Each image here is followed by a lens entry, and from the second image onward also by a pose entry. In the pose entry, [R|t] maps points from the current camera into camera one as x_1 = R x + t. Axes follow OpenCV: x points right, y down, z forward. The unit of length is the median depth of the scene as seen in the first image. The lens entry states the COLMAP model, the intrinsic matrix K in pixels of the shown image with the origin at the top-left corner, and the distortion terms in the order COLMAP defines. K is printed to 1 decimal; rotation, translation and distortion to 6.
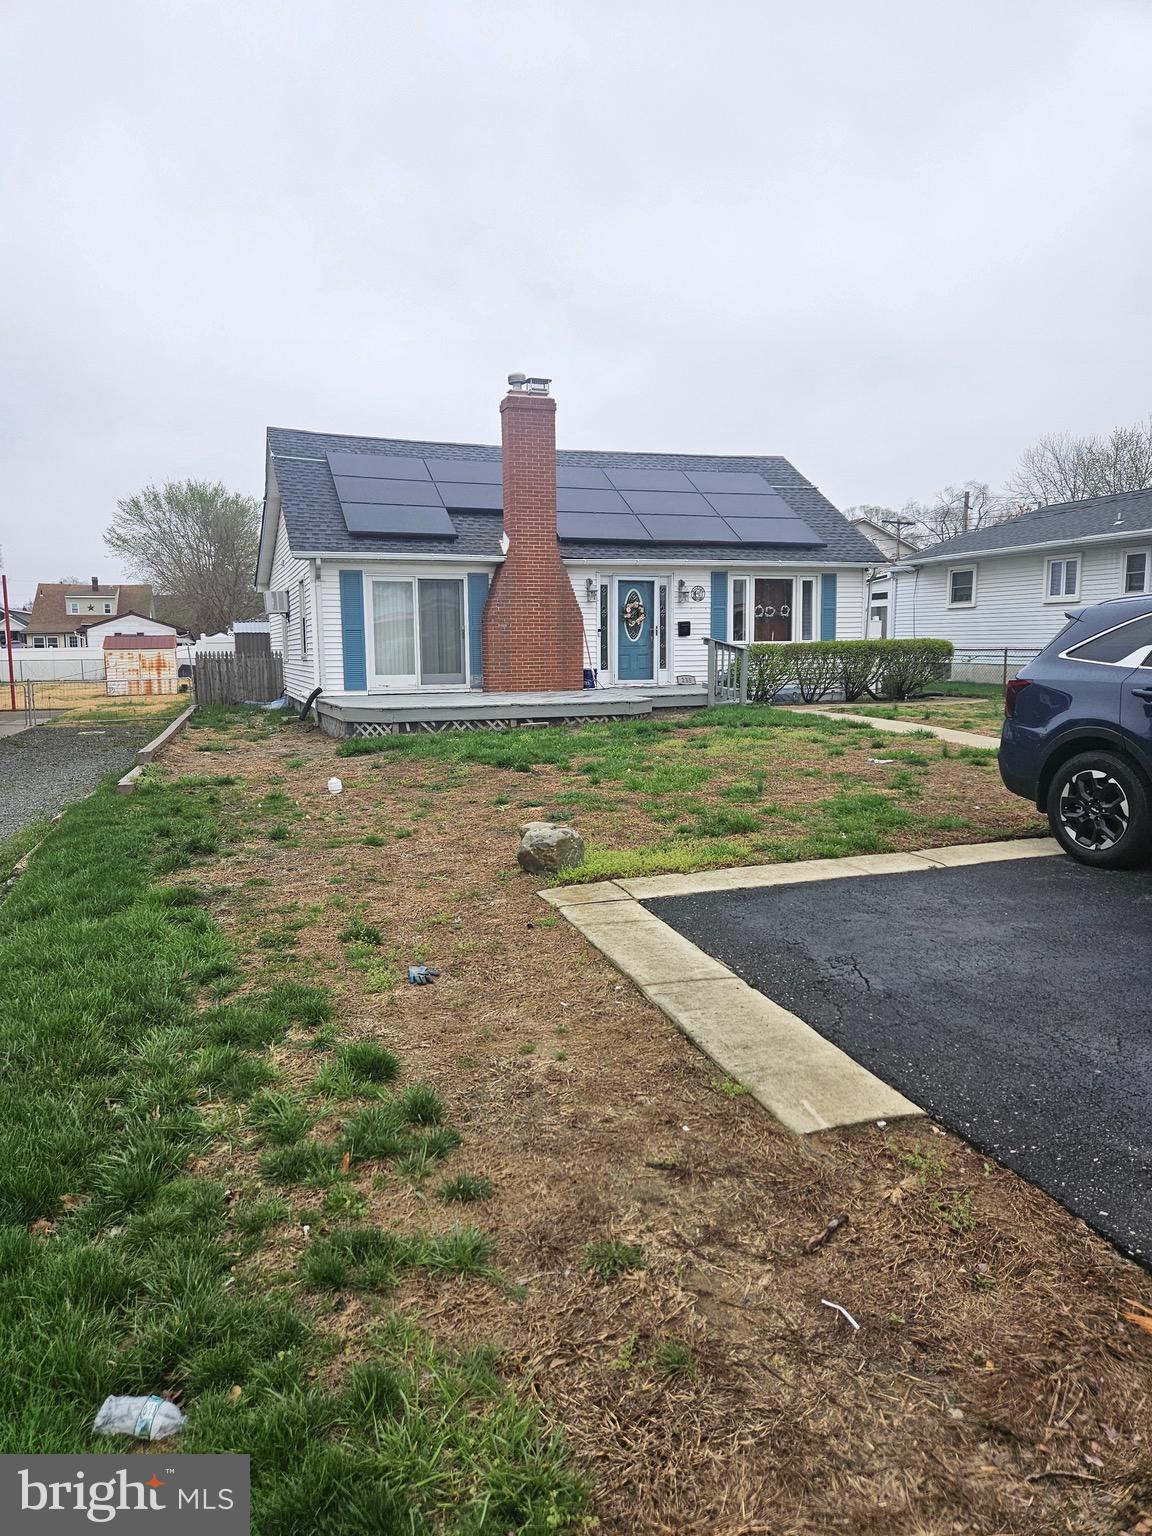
lens RADIAL K [[1025.8, 0, 569.2], [0, 1025.8, 777.3], [0, 0, 1]] dist [0.087094, -0.068421]
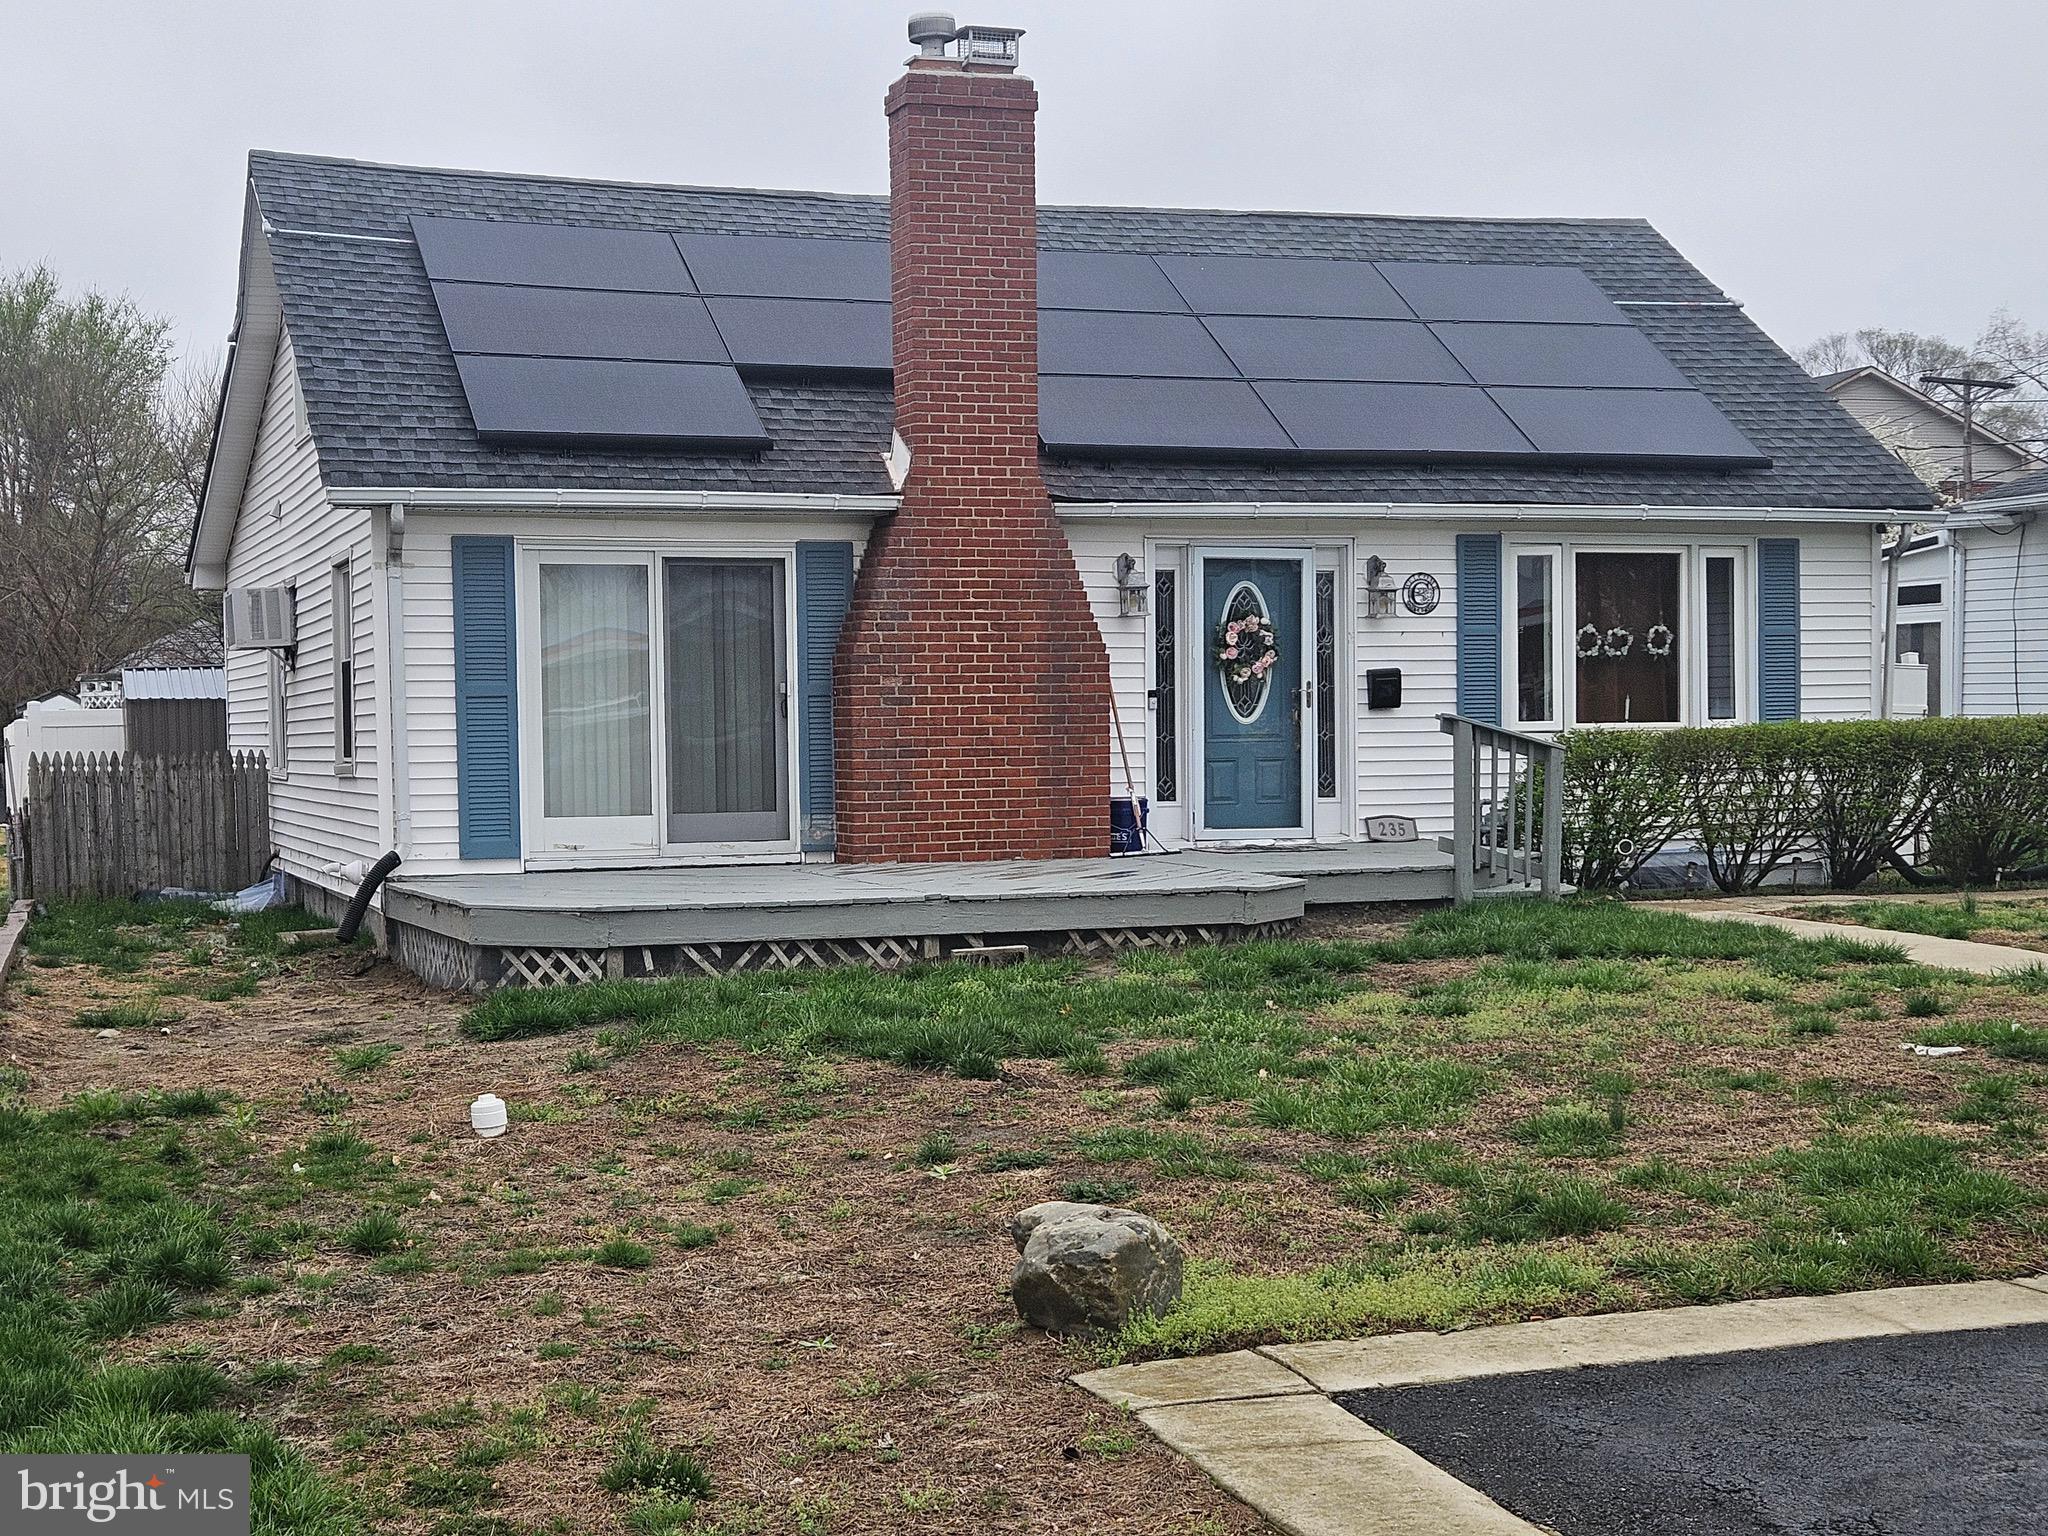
lens RADIAL K [[2988.7, 0, 1023.7], [0, 2988.7, 899.2], [0, 0, 1]] dist [0.099065, -0.130252]
pose [[0.999999, -0.001374, -0.000246, -0.018137], [0.001354, 0.997669, -0.068228, 0.002472], [0.000339, 0.068227, 0.997670, -0.061634]]
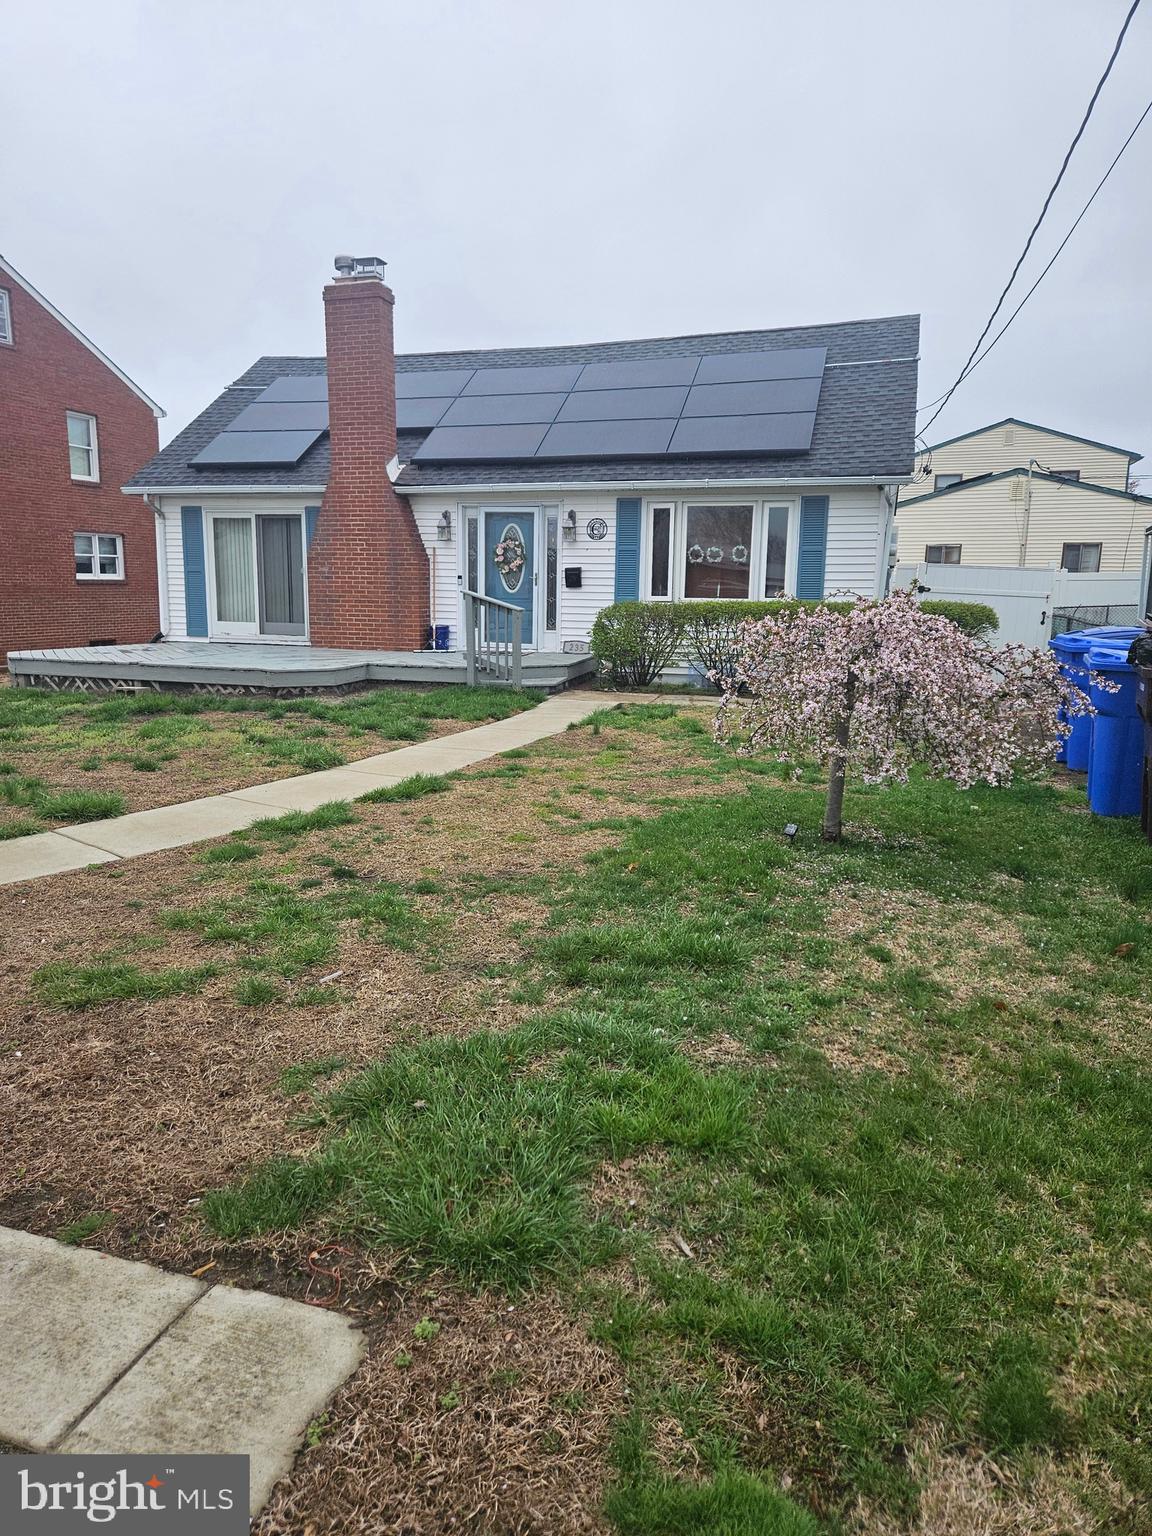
lens RADIAL K [[1025.8, 0, 569.2], [0, 1025.8, 777.3], [0, 0, 1]] dist [0.087094, -0.068421]
pose [[0.790369, 0.135026, -0.597566, 0.650524], [-0.097974, 0.990713, 0.094277, -0.081067], [0.604747, -0.015968, 0.796258, 0.459898]]
